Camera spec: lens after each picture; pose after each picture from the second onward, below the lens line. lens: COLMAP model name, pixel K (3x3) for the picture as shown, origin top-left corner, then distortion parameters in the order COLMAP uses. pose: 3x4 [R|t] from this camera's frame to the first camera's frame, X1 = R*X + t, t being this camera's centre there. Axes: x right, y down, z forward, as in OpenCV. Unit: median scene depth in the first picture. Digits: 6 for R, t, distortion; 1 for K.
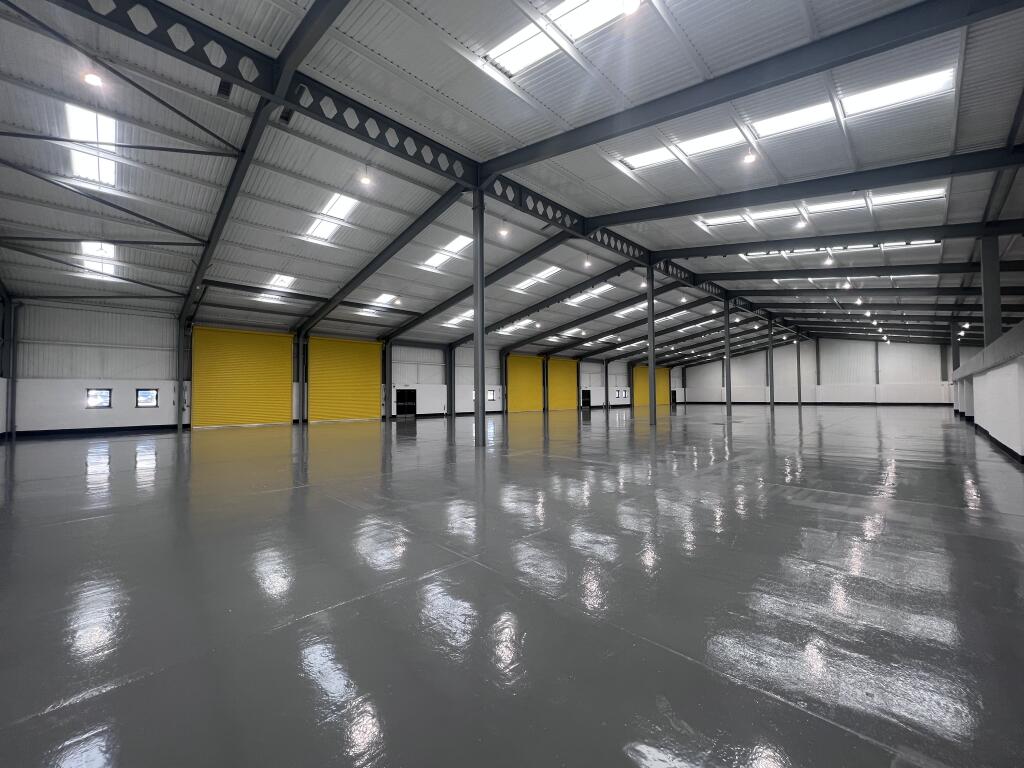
lens RADIAL K [[407.0, 0, 508.8], [0, 407.0, 433.5], [0, 0, 1]] dist [0.001705, -0.000260]
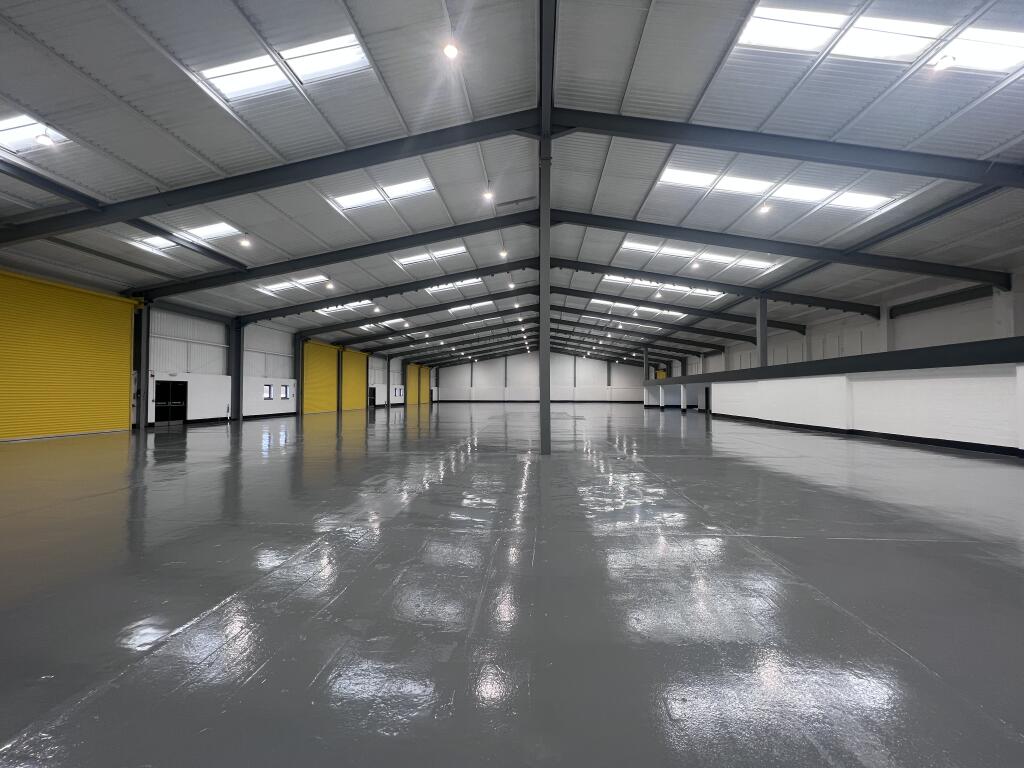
lens RADIAL K [[407.0, 0, 509.9], [0, 407.0, 411.1], [0, 0, 1]] dist [0.001705, -0.000260]
pose [[0.749761, -0.019873, 0.661410, -0.259015], [0.054581, 0.998000, -0.031886, -0.012964], [-0.659453, 0.060007, 0.749347, 0.180099]]
